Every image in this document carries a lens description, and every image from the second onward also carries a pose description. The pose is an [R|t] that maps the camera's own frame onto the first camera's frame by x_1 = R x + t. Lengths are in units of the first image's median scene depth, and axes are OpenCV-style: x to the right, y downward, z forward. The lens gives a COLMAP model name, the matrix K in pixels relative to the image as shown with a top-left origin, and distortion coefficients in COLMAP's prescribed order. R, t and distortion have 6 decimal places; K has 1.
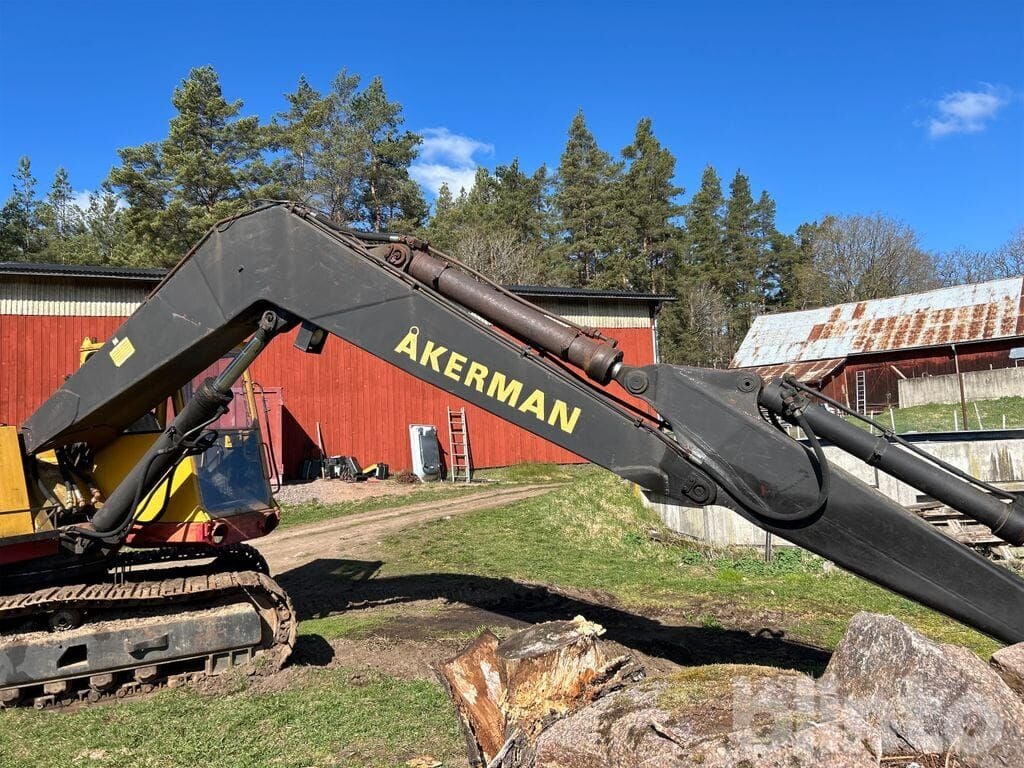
lens RADIAL K [[776.0, 0, 512.0], [0, 776.0, 384.0], [0, 0, 1]] dist [0.078163, -0.091393]
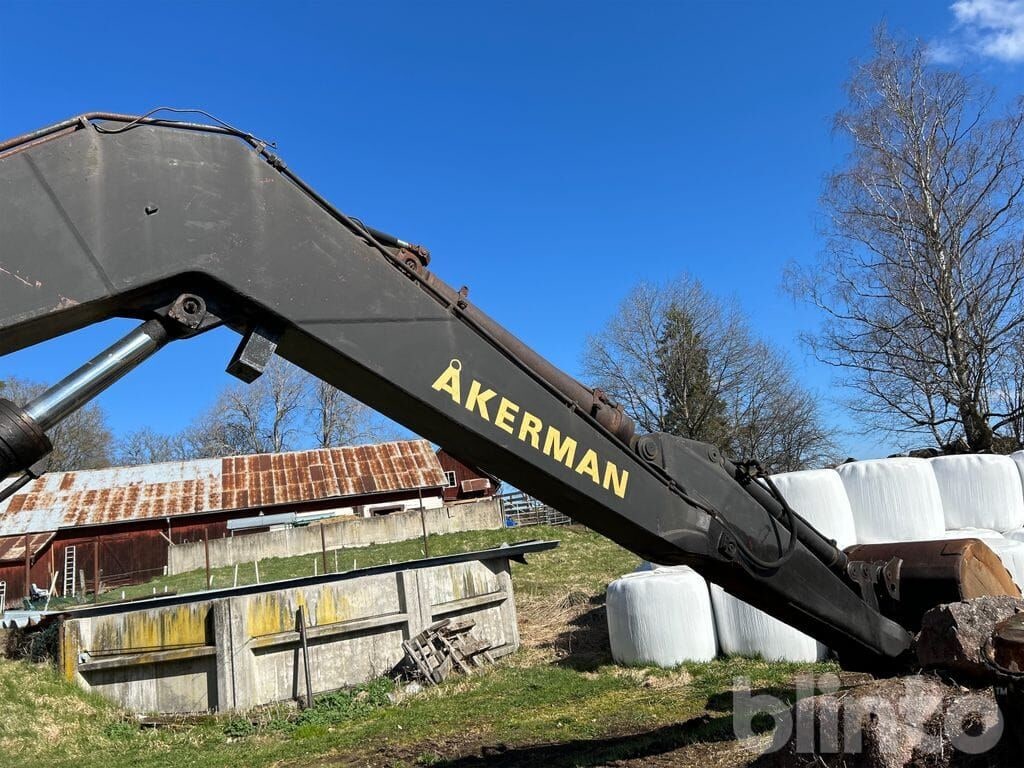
lens RADIAL K [[772.6, 0, 503.0], [0, 772.6, 375.0], [0, 0, 1]] dist [0.056276, -0.062333]
pose [[0.512939, 0.170717, 0.841278, -0.582906], [0.043655, 0.973569, -0.224180, 0.088846], [-0.857314, 0.151717, 0.491929, 0.471417]]
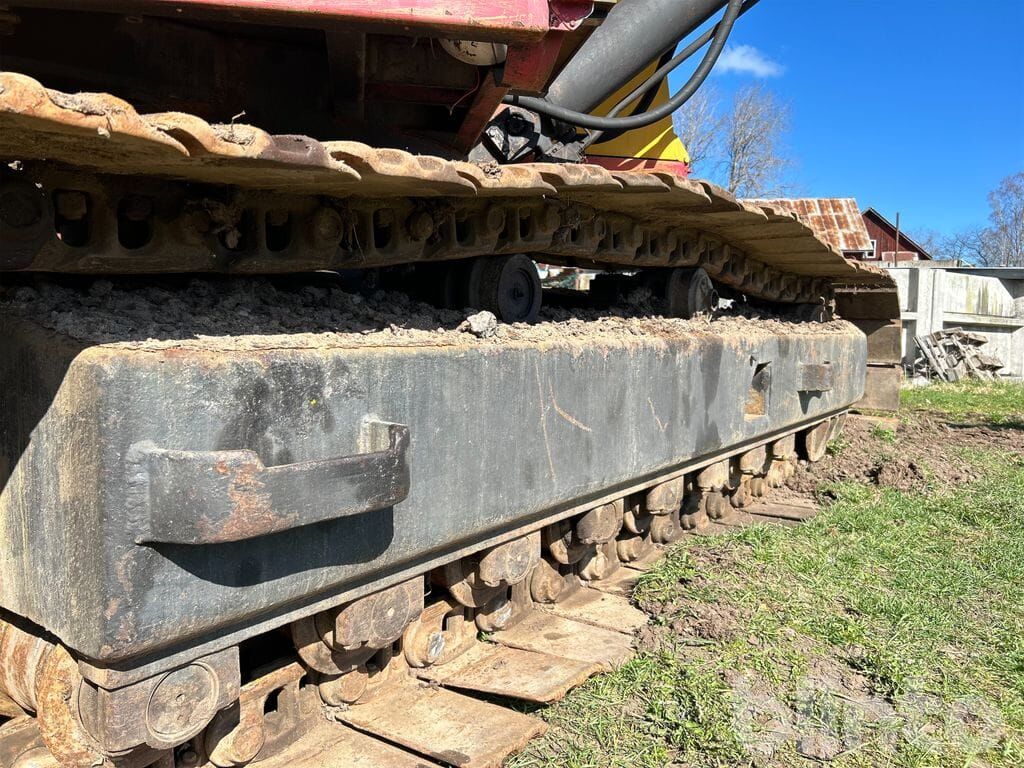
lens RADIAL K [[777.4, 0, 510.4], [0, 777.4, 377.2], [0, 0, 1]] dist [0.079554, -0.076832]
pose [[0.829995, 0.045966, 0.555874, -0.727852], [-0.109152, 0.990715, 0.081056, 0.274865], [-0.546987, -0.127951, 0.827305, 0.652425]]
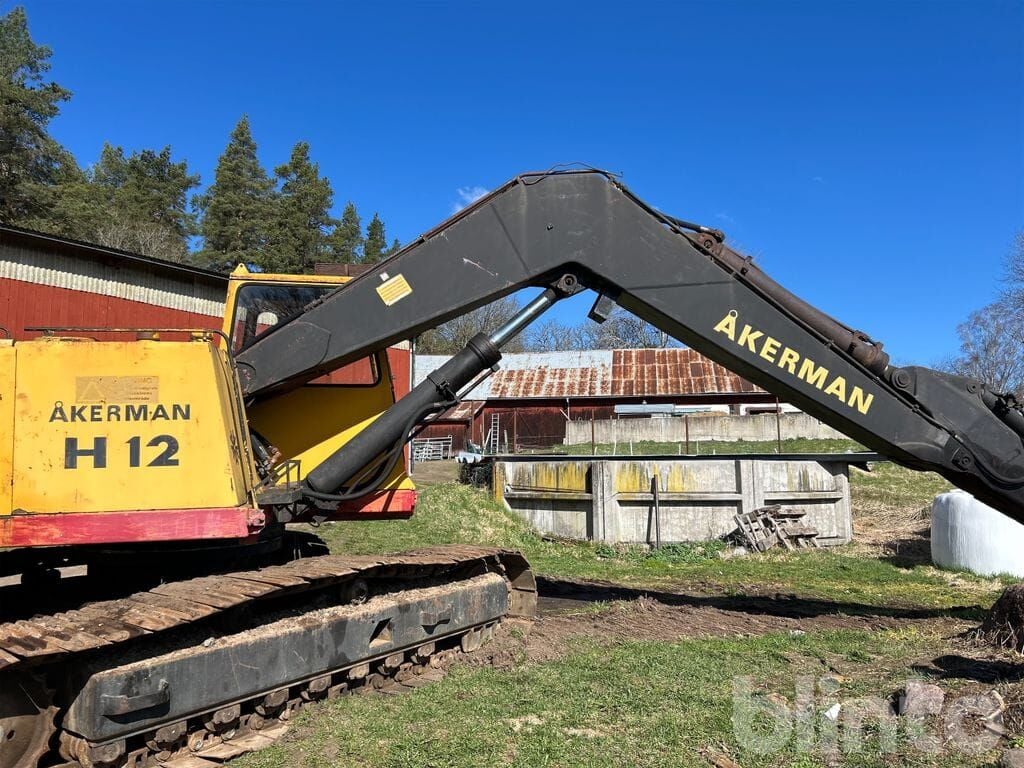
lens RADIAL K [[778.3, 0, 514.4], [0, 778.3, 380.9], [0, 0, 1]] dist [0.057015, -0.055100]
pose [[0.840944, 0.106669, 0.530505, -0.780309], [-0.078497, 0.994056, -0.075445, 0.109415], [-0.535399, 0.021802, 0.844318, 0.173471]]
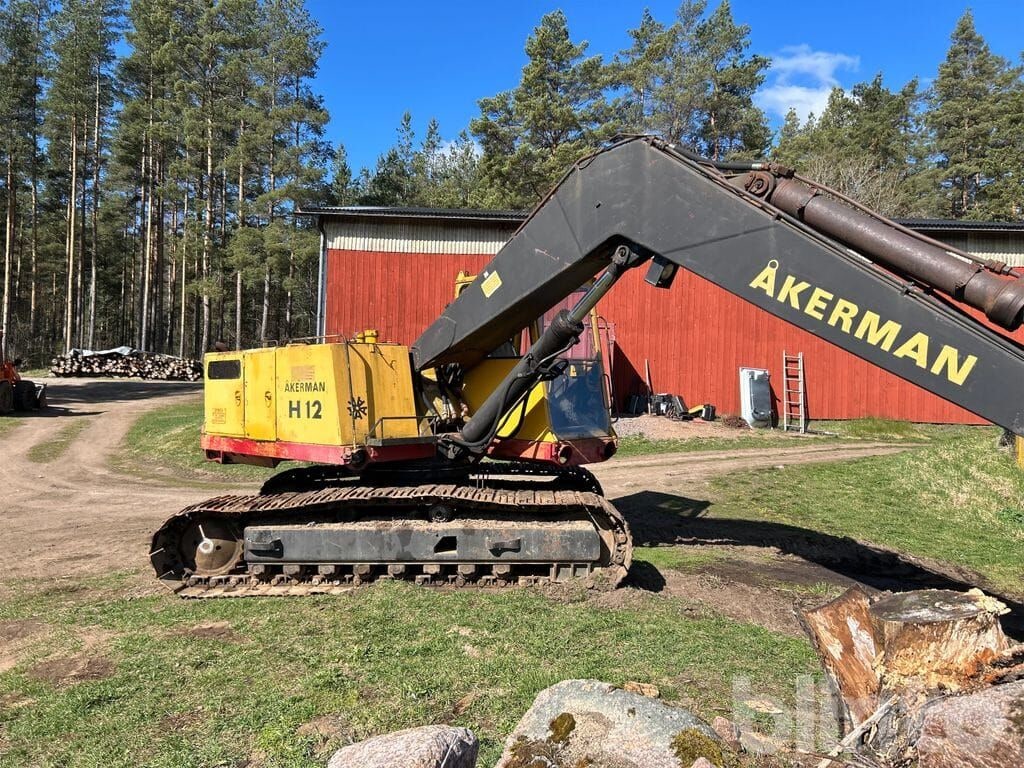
lens RADIAL K [[777.4, 0, 510.4], [0, 777.4, 377.2], [0, 0, 1]] dist [0.079554, -0.076832]
pose [[0.917666, 0.065979, -0.391838, -0.029008], [-0.039371, 0.996363, 0.075565, 0.006216], [0.395398, -0.053917, 0.916926, -0.005118]]
